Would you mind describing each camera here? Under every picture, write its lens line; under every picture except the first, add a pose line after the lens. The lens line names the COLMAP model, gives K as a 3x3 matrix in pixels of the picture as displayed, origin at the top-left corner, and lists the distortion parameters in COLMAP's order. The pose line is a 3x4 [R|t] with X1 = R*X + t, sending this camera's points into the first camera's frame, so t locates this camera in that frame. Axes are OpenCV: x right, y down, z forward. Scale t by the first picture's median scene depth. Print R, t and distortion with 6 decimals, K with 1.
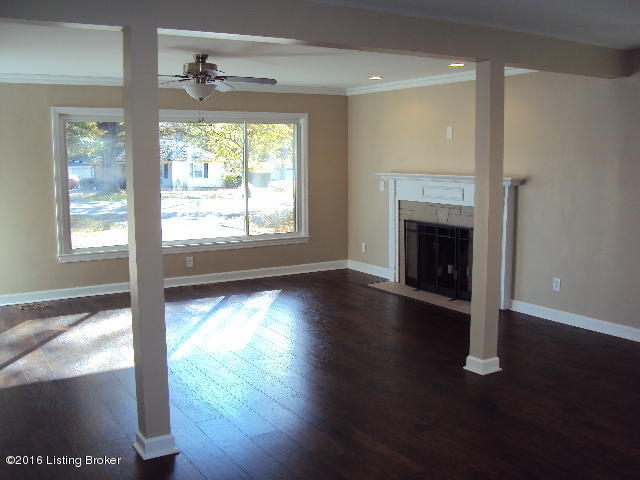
lens RADIAL K [[652.9, 0, 320.0], [0, 652.9, 240.0], [0, 0, 1]] dist [-0.100522, 0.015318]
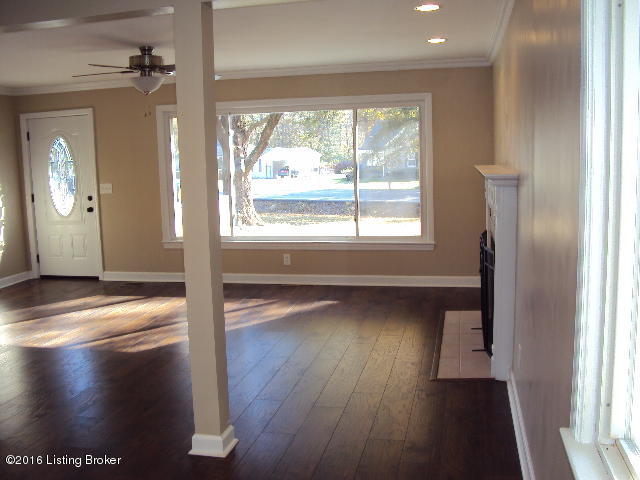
lens RADIAL K [[652.9, 0, 320.0], [0, 652.9, 240.0], [0, 0, 1]] dist [-0.100522, 0.015318]
pose [[0.715685, 0.078263, -0.694024, 0.569221], [-0.064471, 0.996862, 0.045931, -0.047821], [0.695441, 0.011872, 0.718485, 0.401757]]
